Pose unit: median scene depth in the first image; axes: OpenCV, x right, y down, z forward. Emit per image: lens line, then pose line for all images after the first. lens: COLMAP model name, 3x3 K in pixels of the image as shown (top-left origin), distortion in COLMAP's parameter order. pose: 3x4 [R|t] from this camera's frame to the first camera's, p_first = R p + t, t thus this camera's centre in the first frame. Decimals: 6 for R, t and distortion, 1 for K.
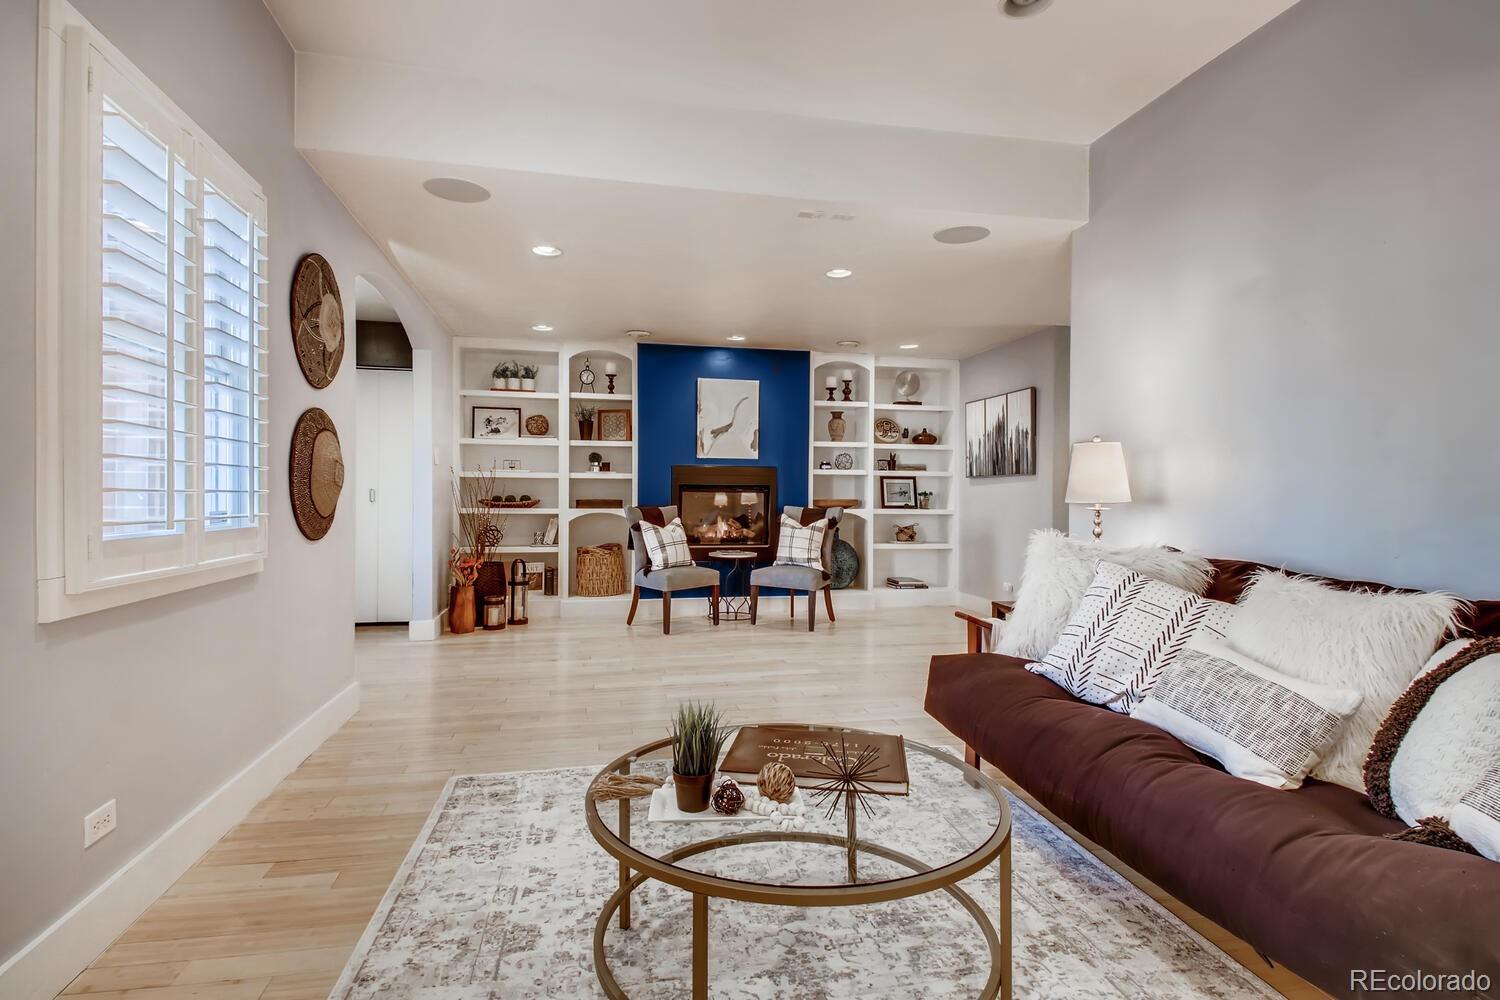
lens RADIAL K [[788.5, 0, 750.0], [0, 788.5, 500.0], [0, 0, 1]] dist [0.148007, -0.000214]
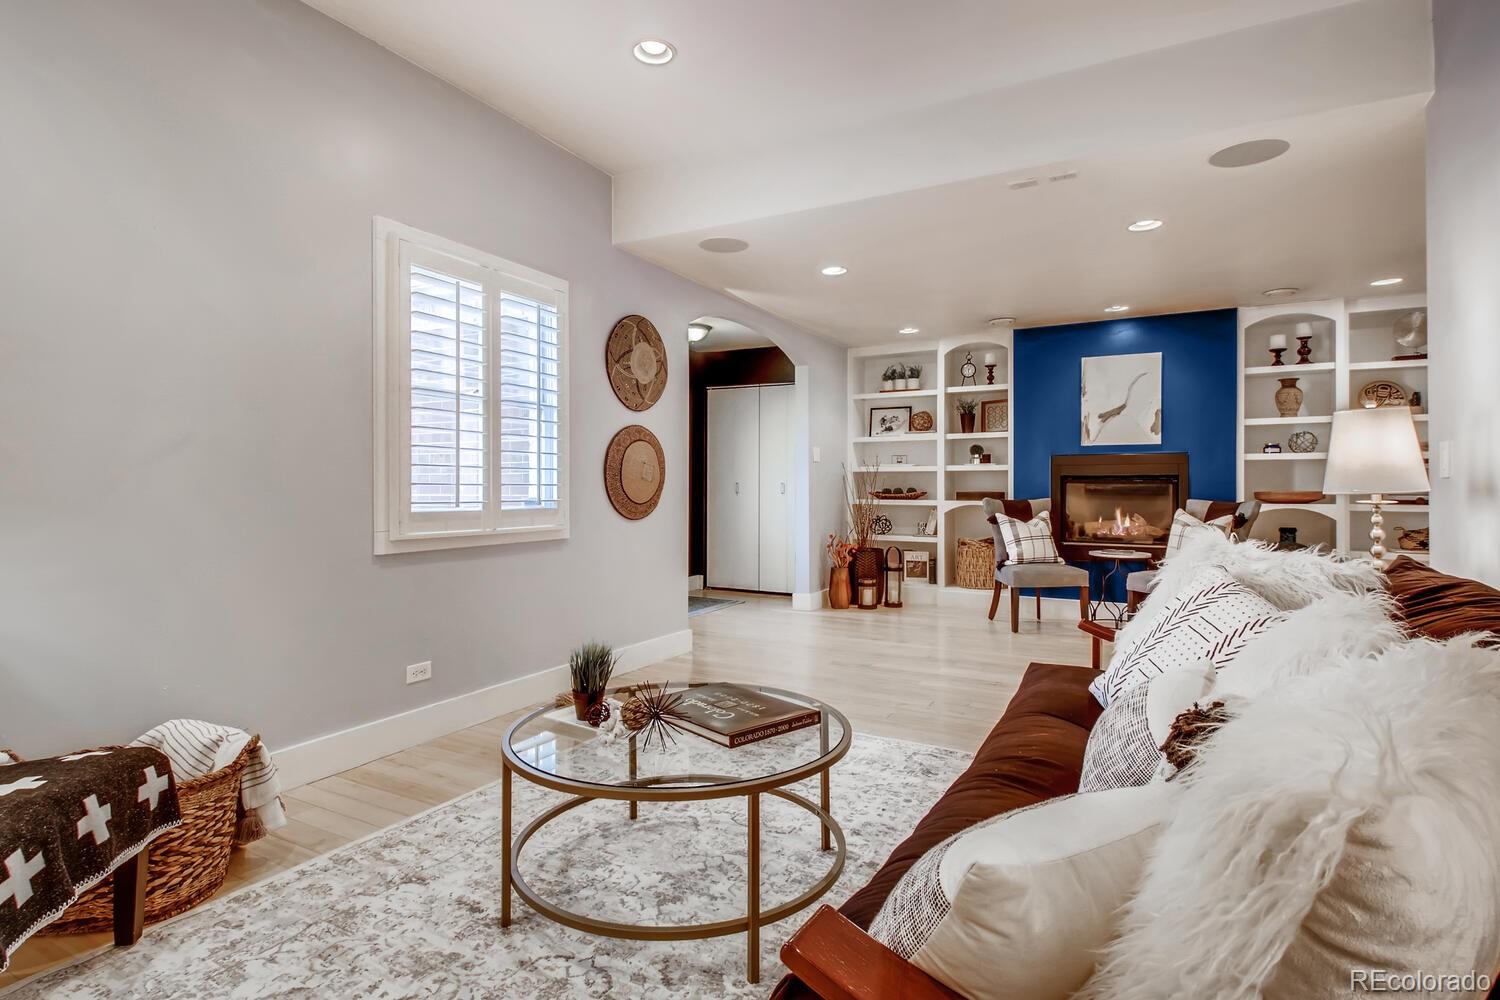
lens RADIAL K [[800.1, 0, 745.0], [0, 800.1, 488.7], [0, 0, 1]] dist [0.076088, -0.000340]
pose [[0.767140, -0.003398, -0.641471, 0.237751], [-0.000692, 0.999981, -0.006124, 0.002007], [0.641480, 0.005142, 0.767123, 0.037371]]
